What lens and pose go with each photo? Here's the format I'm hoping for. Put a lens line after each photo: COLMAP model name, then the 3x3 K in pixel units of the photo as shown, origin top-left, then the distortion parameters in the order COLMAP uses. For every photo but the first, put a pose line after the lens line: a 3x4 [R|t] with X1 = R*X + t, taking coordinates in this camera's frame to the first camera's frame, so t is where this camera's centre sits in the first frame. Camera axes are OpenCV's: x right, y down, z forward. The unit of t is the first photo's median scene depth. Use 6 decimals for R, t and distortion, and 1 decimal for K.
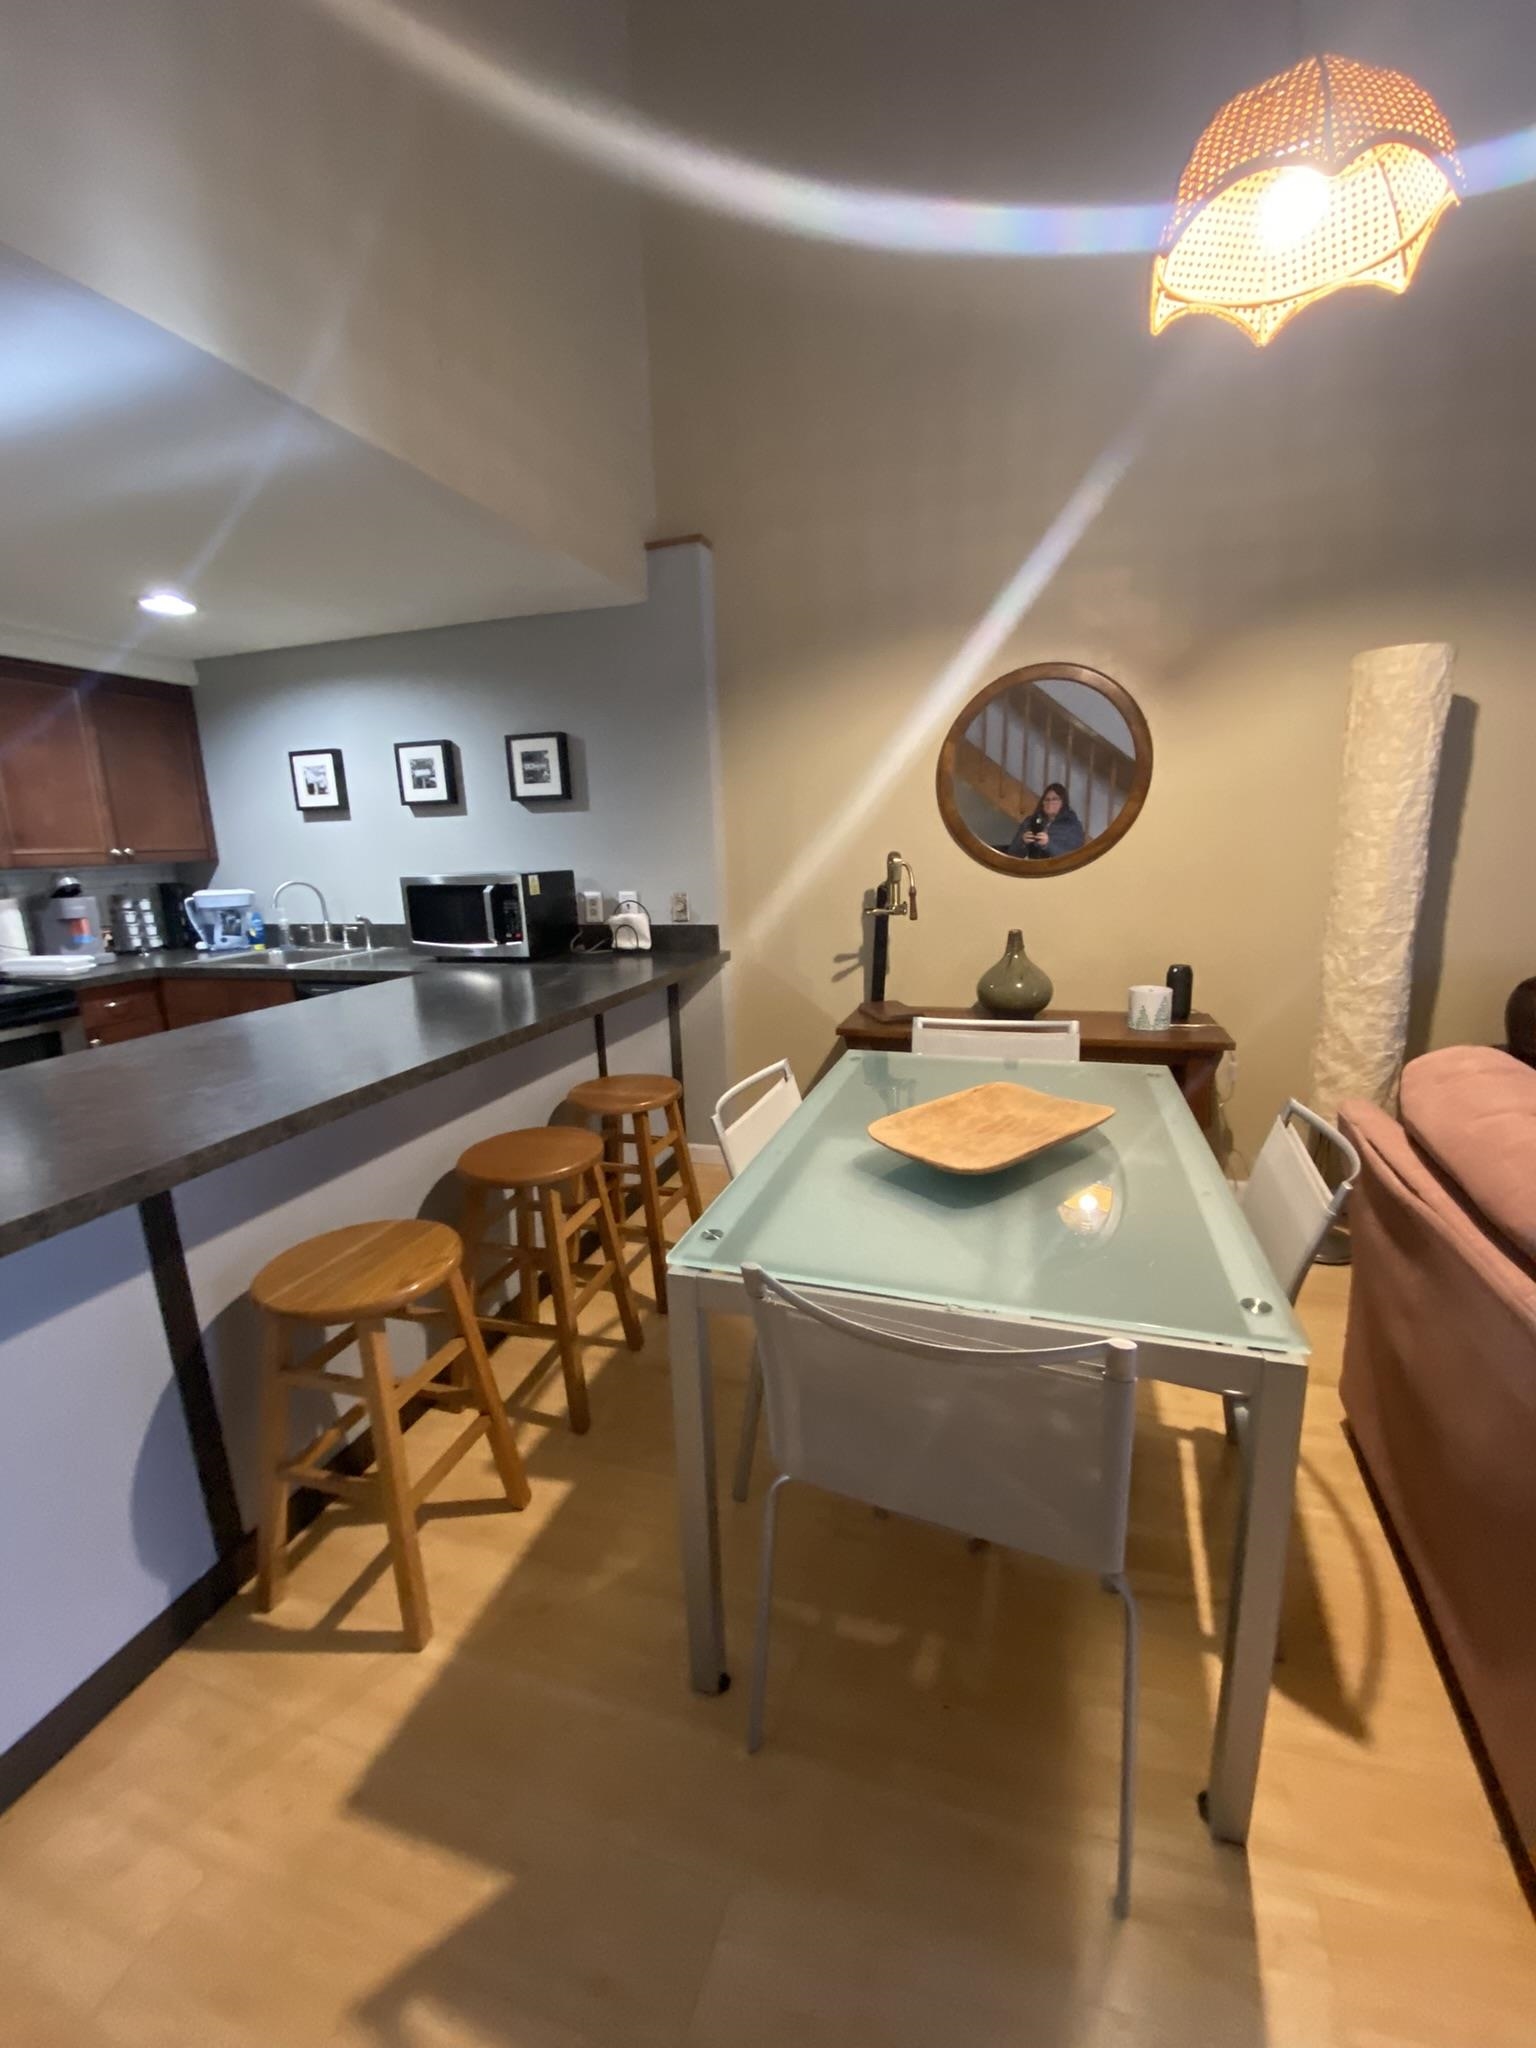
lens RADIAL K [[838.2, 0, 768.7], [0, 838.2, 1018.6], [0, 0, 1]] dist [0.012888, -0.015664]
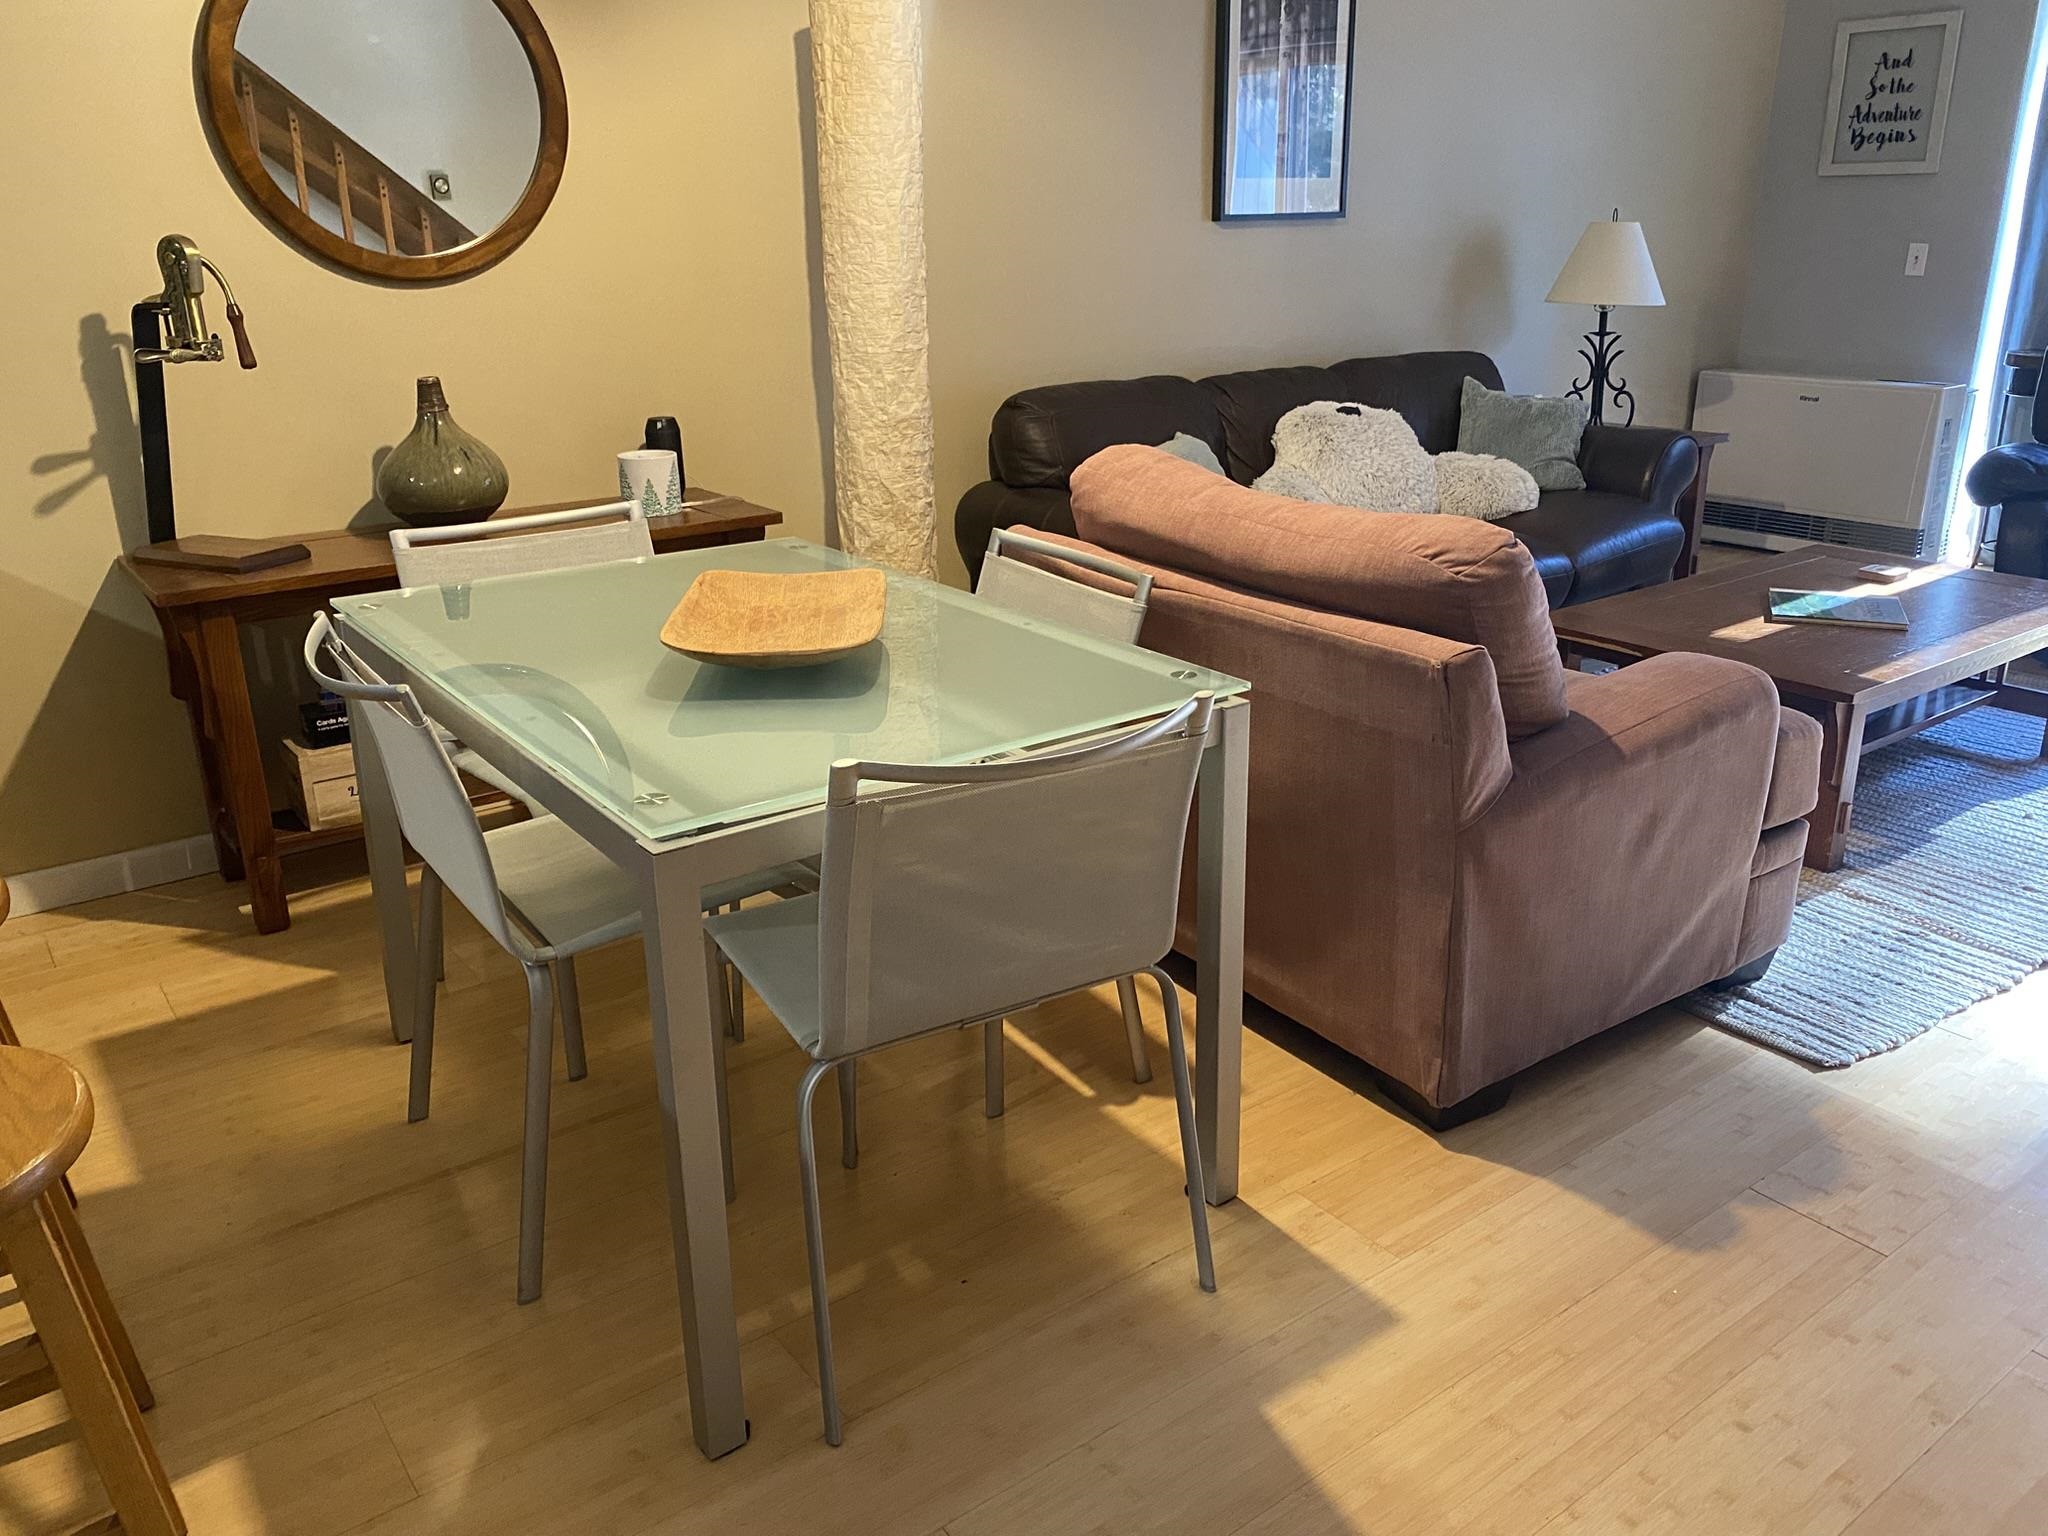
lens RADIAL K [[1560.3, 0, 1059.7], [0, 1560.3, 763.5], [0, 0, 1]] dist [0.005576, 0.000897]
pose [[0.568189, -0.242773, 0.786272, -0.332339], [0.161313, 0.969812, 0.182873, 0.024300], [-0.806932, 0.022930, 0.590199, 0.002926]]
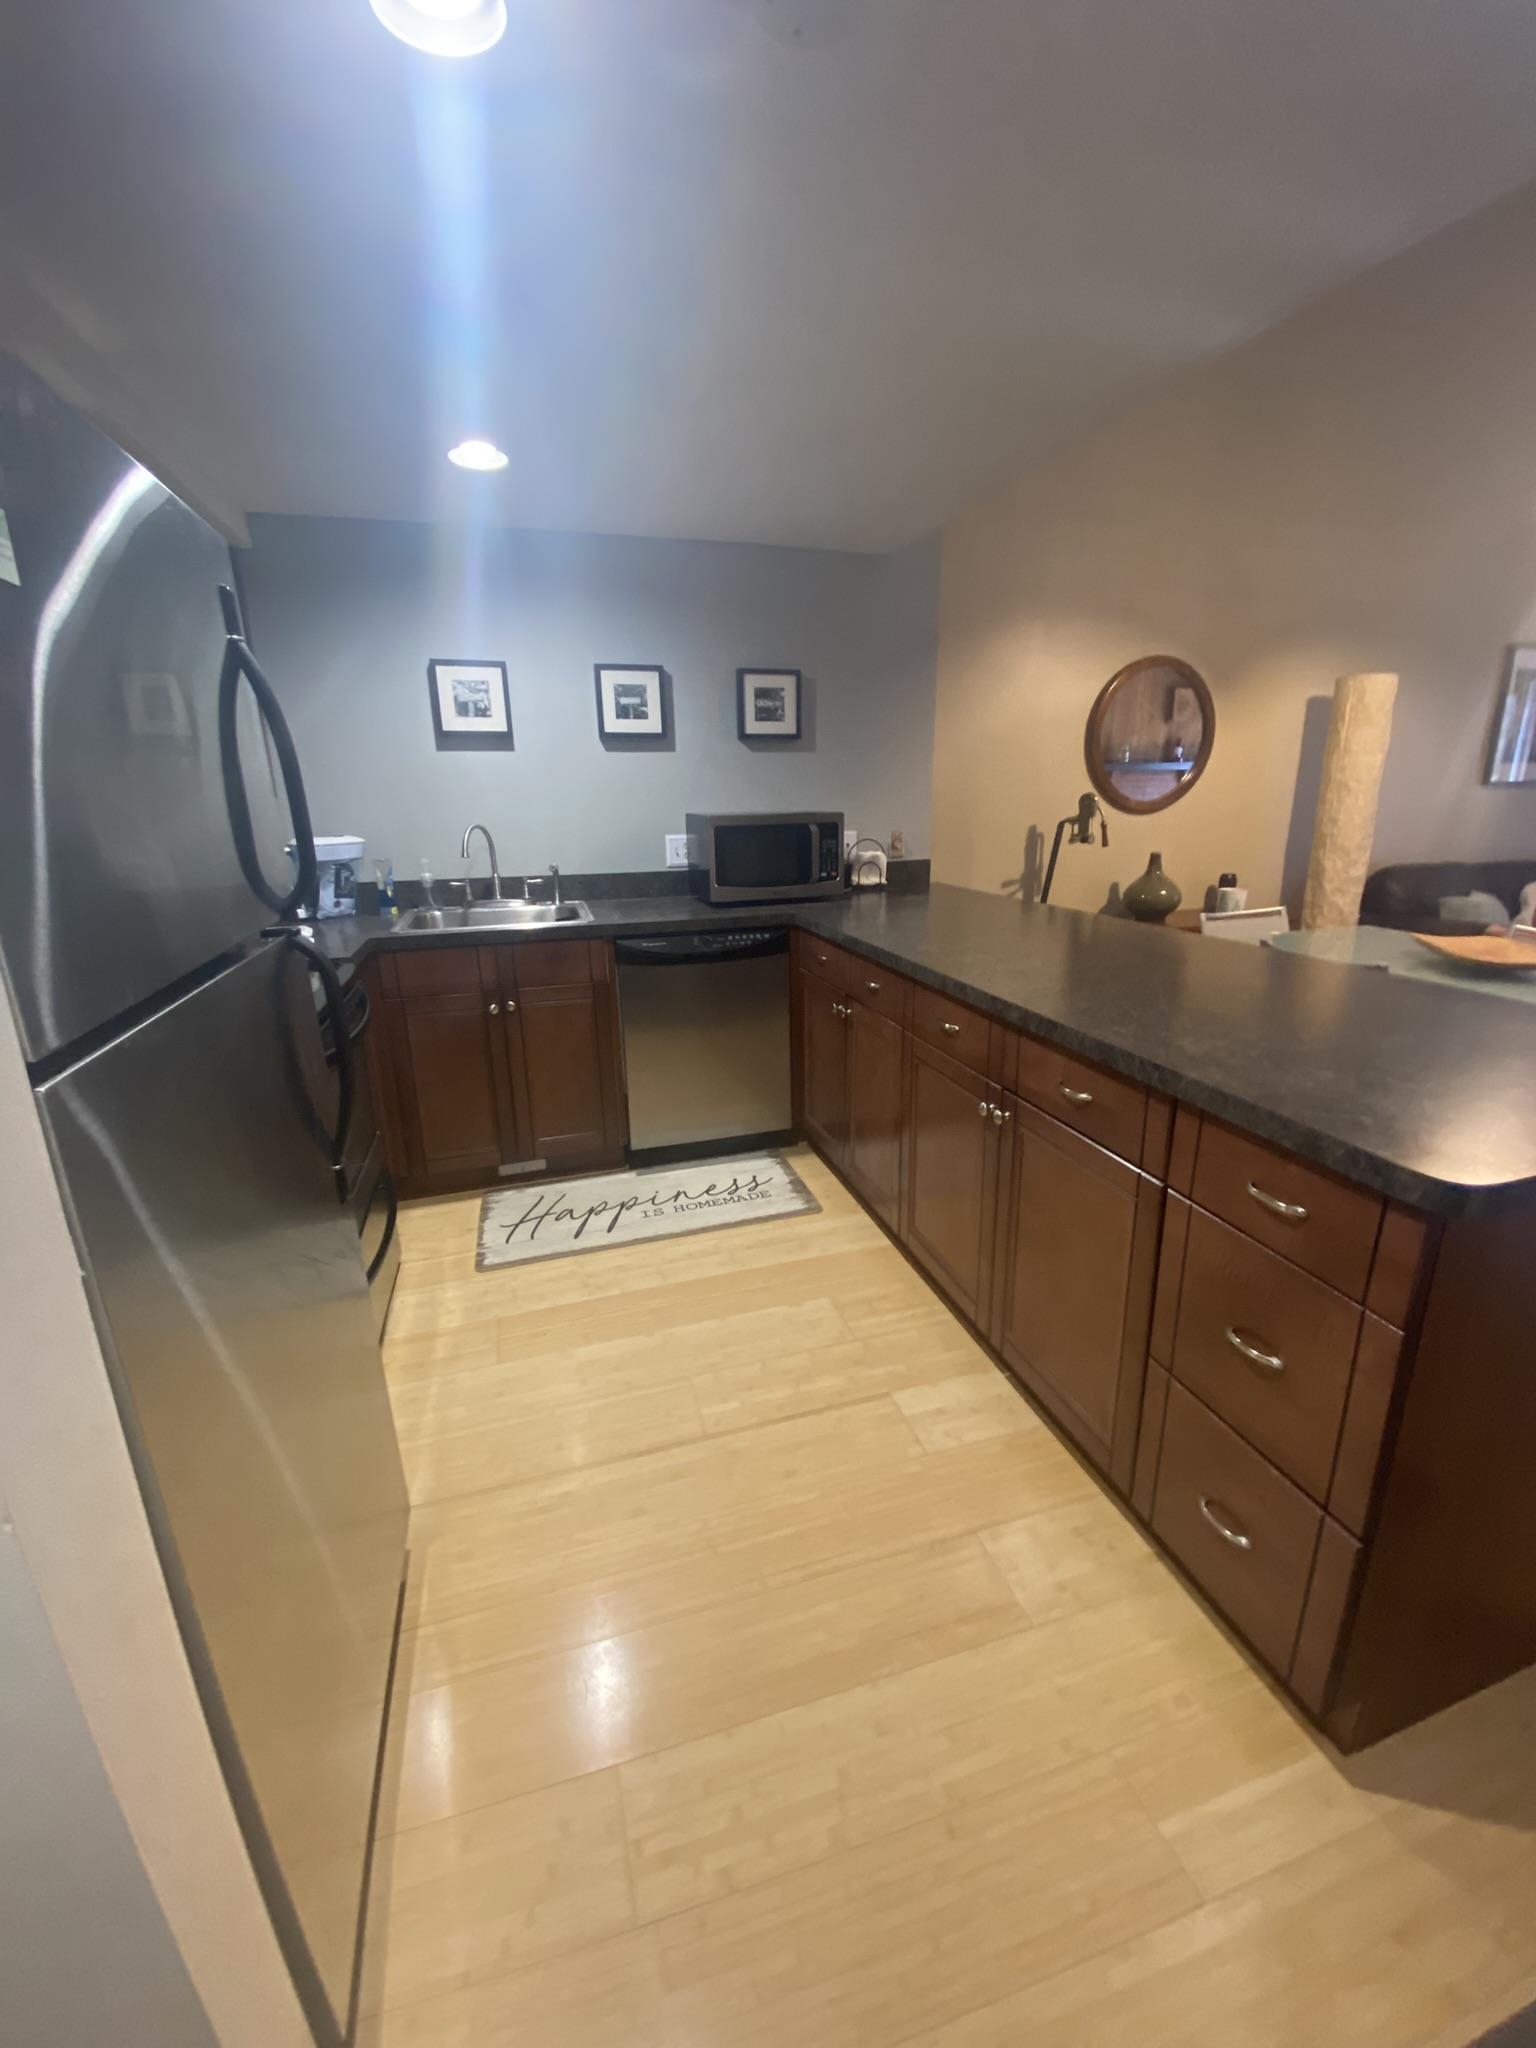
lens RADIAL K [[833.7, 0, 807.7], [0, 833.7, 1017.4], [0, 0, 1]] dist [0.029494, -0.024634]
pose [[0.817264, -0.132864, 0.560738, -0.853082], [0.109911, 0.991134, 0.074652, -0.003801], [-0.565685, 0.000621, 0.824621, 0.166105]]
